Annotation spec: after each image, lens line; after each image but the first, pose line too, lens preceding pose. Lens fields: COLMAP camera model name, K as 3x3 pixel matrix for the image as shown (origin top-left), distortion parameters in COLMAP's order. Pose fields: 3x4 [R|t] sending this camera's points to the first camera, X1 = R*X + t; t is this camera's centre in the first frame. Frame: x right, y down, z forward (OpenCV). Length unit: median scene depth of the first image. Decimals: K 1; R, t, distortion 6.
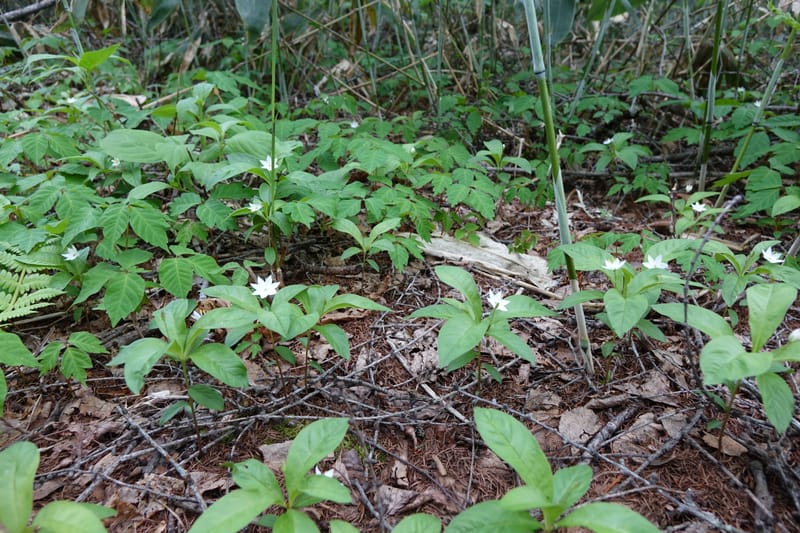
lens RADIAL K [[551.9, 0, 400.0], [0, 551.9, 266.5], [0, 0, 1]] dist [-0.000381, -0.004037]
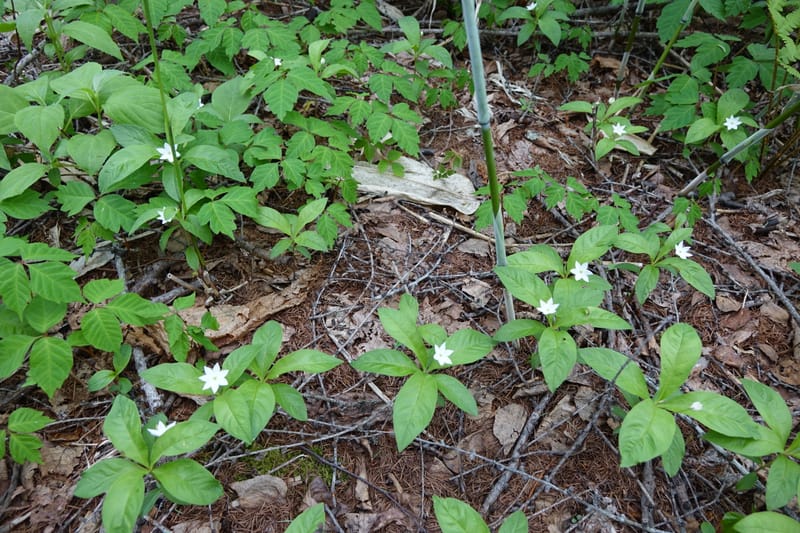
lens RADIAL K [[551.9, 0, 400.0], [0, 551.9, 266.5], [0, 0, 1]] dist [-0.000381, -0.004037]
pose [[0.982905, -0.109344, 0.148125, -0.037699], [0.040476, 0.913189, 0.405521, -0.466676], [-0.179608, -0.392594, 0.902004, 0.112280]]
